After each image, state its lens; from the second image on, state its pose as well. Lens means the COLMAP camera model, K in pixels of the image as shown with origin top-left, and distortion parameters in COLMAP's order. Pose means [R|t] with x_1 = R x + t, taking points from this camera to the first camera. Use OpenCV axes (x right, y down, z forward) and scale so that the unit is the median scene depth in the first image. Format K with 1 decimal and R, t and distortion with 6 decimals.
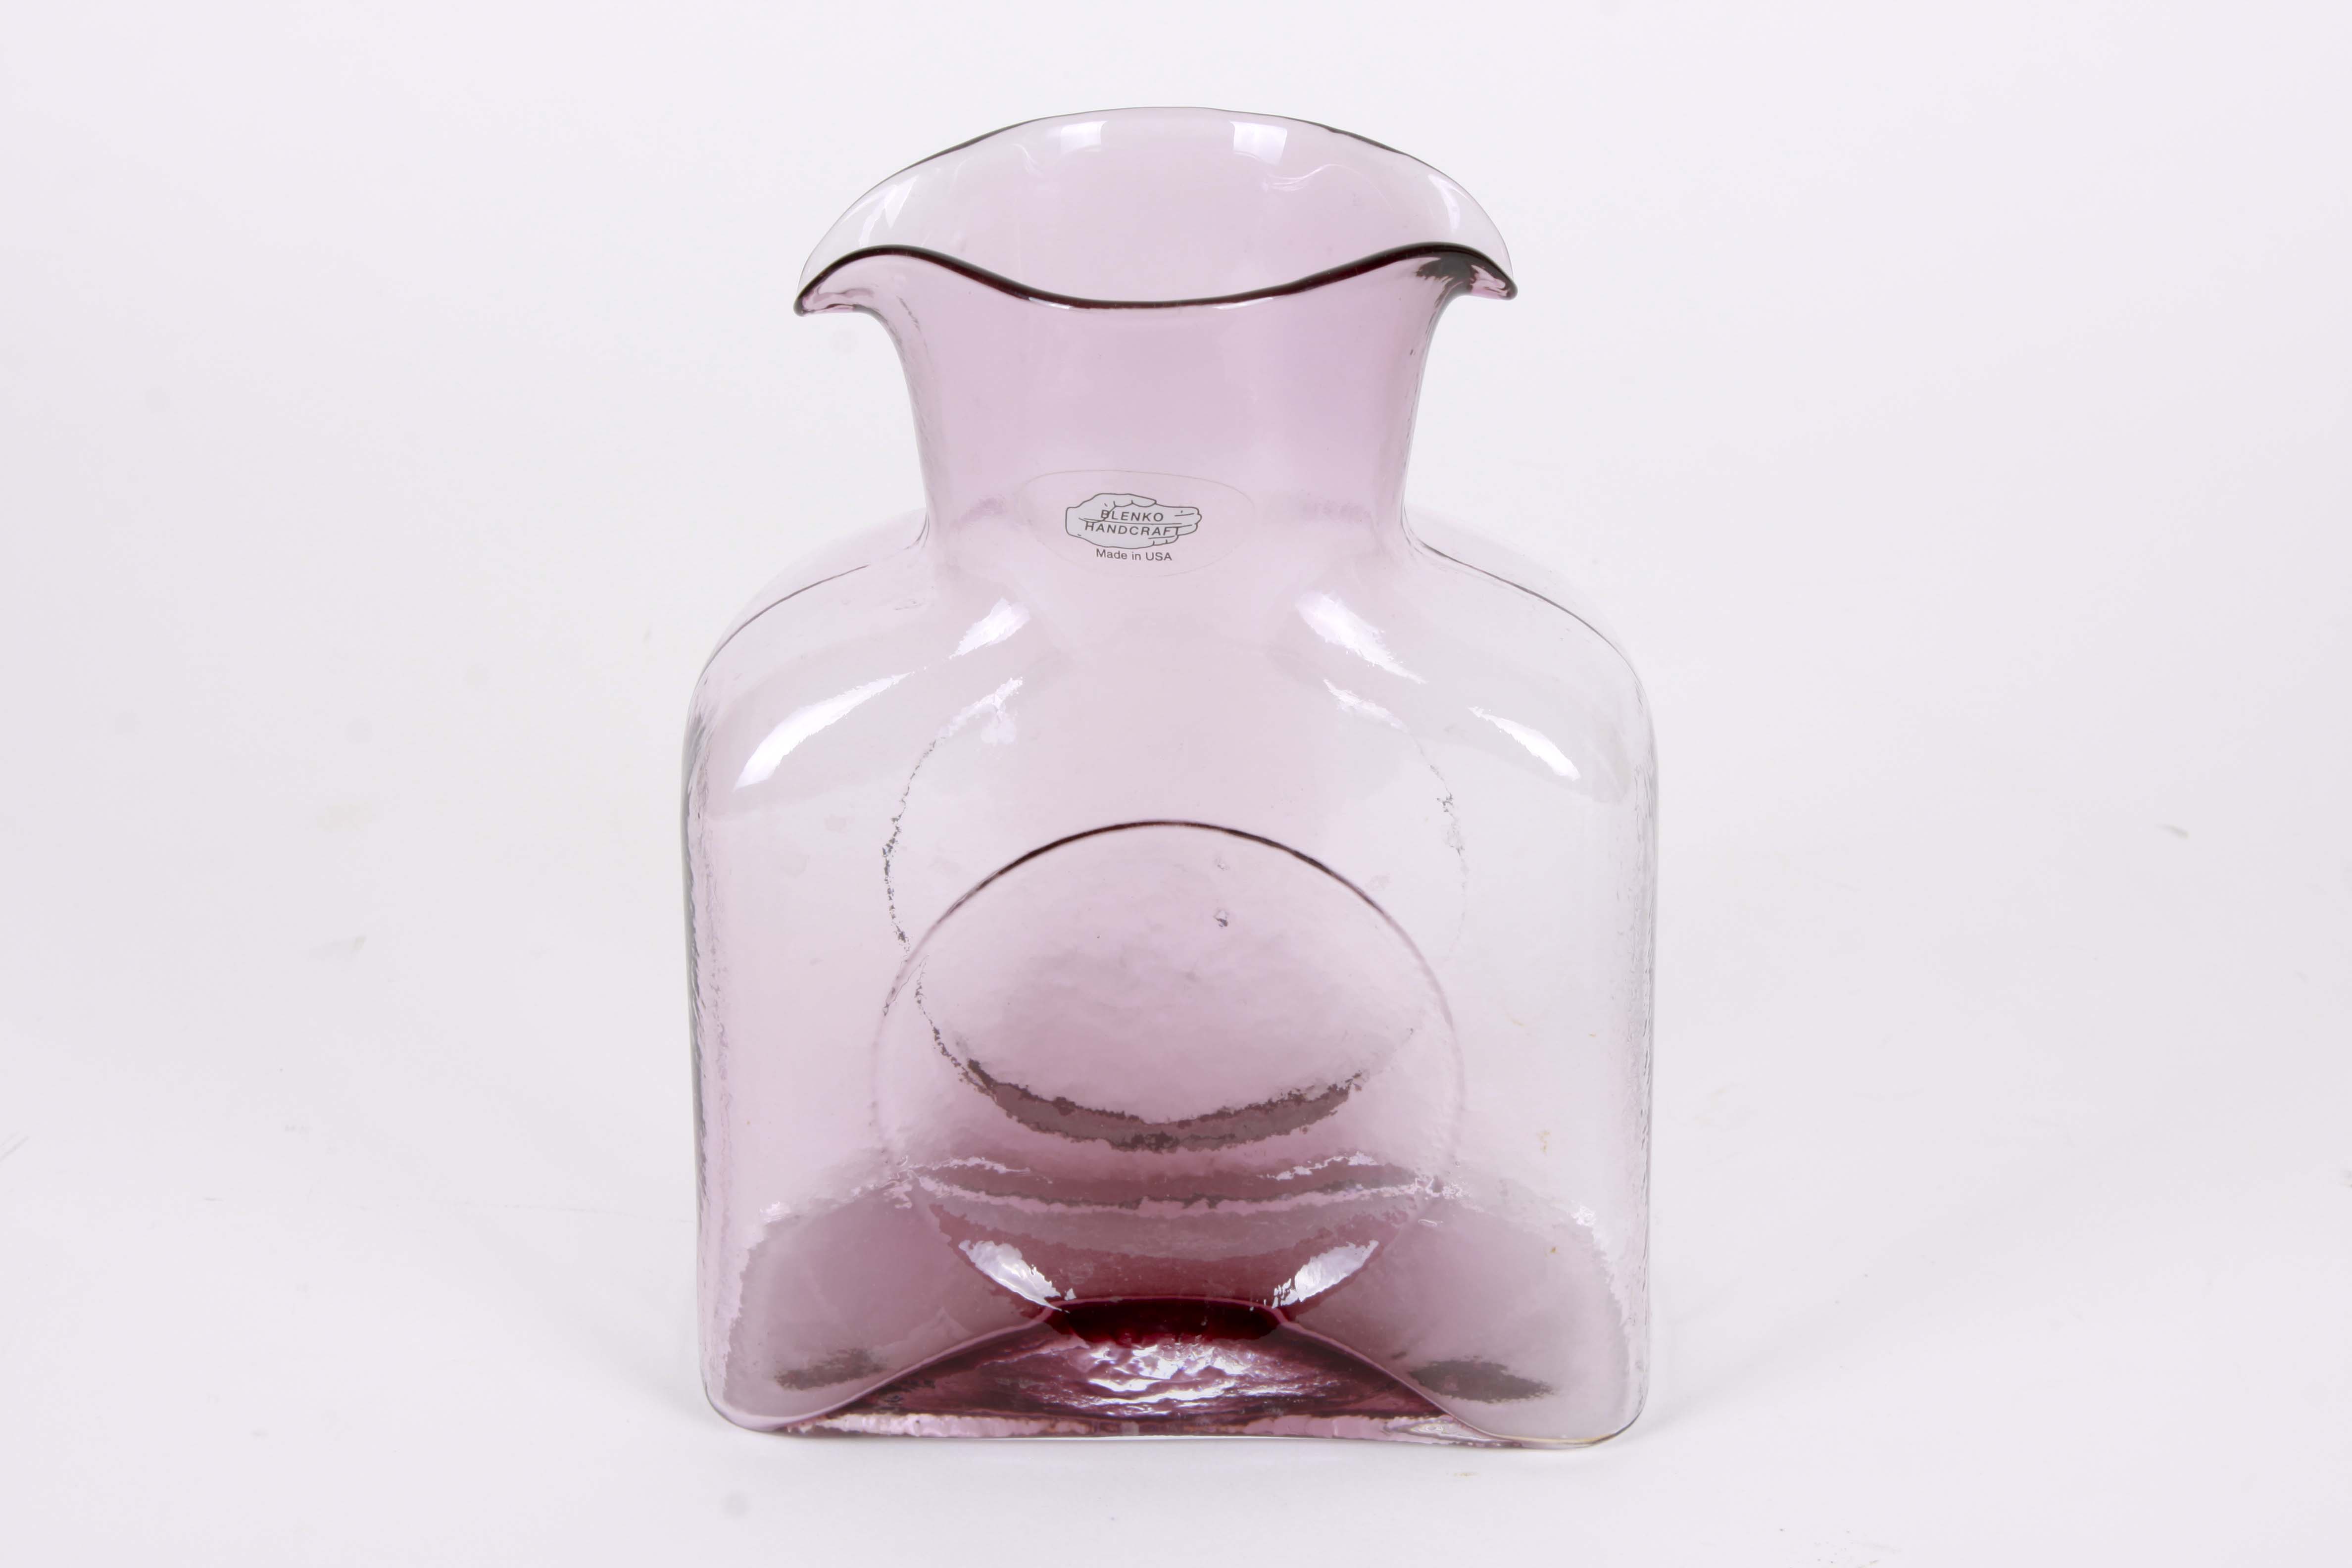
lens RADIAL K [[5442.7, 0, 1176.0], [0, 5442.7, 784.0], [0, 0, 1]] dist [-0.019776, 0.014352]
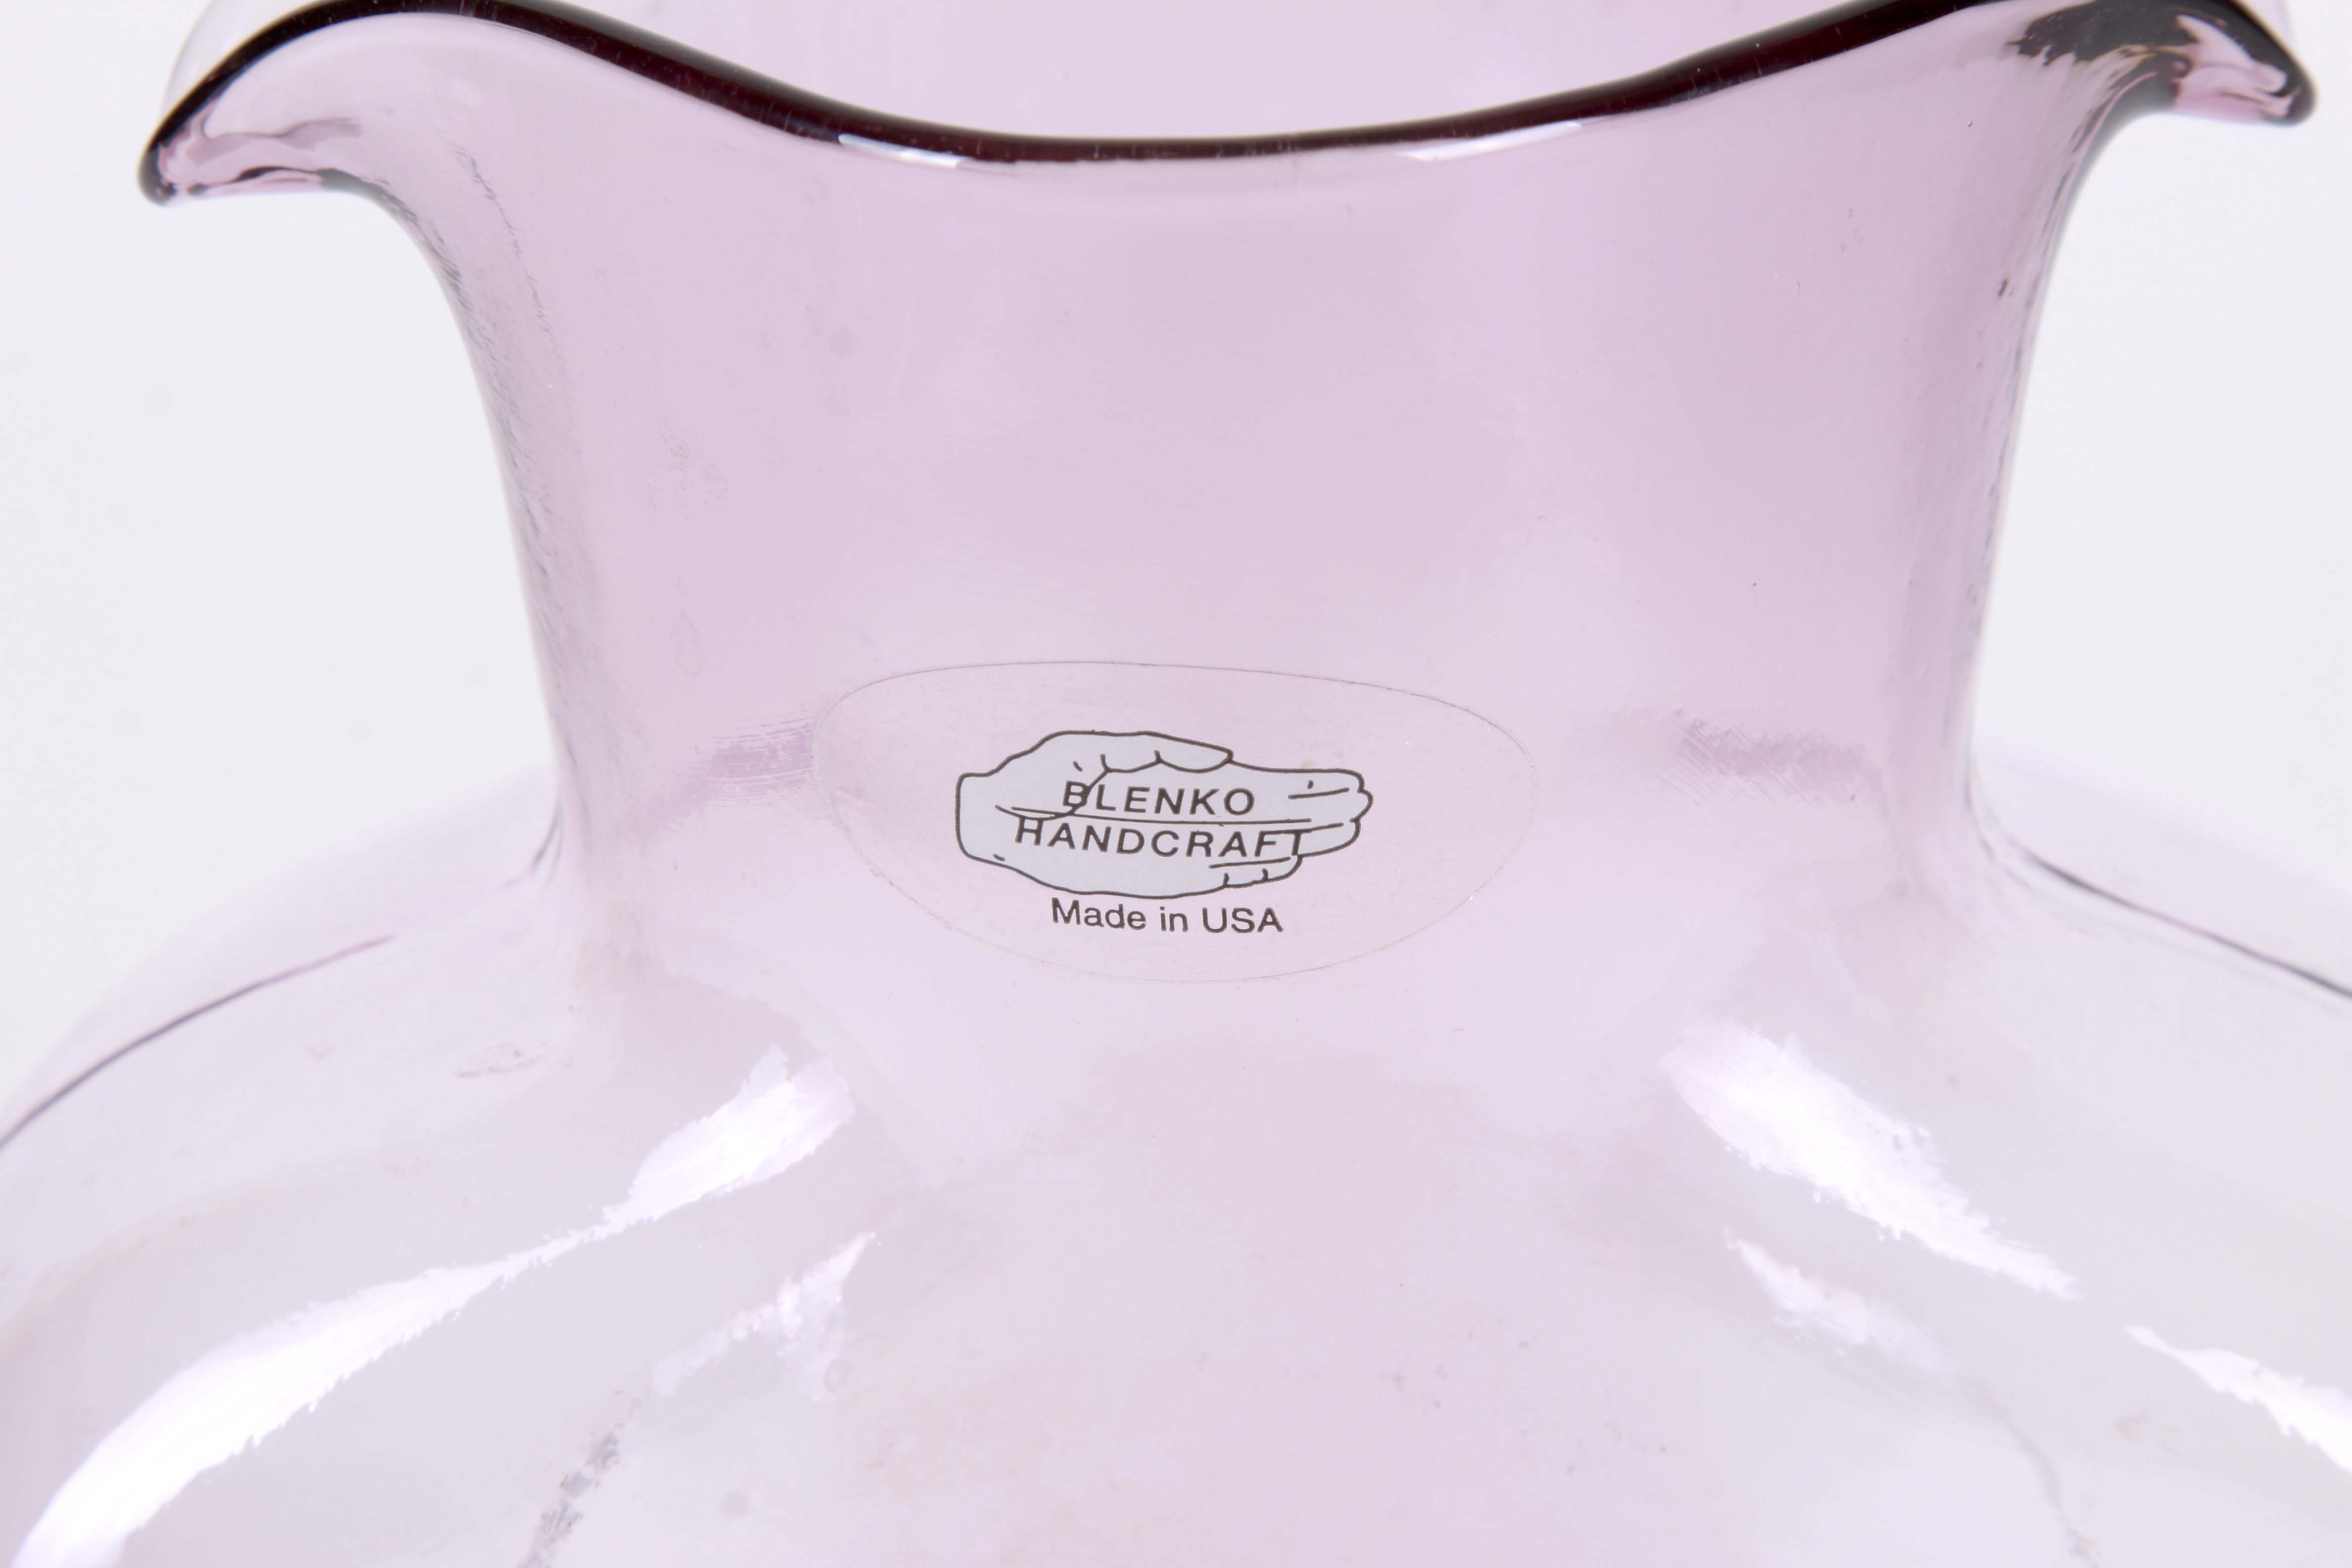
lens RADIAL K [[11494.5, 0, 1176.0], [0, 11494.5, 784.0], [0, 0, 1]] dist [-0.114011, -7.510928]
pose [[0.999848, -0.013088, -0.011528, 0.000845], [0.012629, 0.999158, -0.039041, -0.021295], [0.012029, 0.038889, 0.999171, 0.285748]]
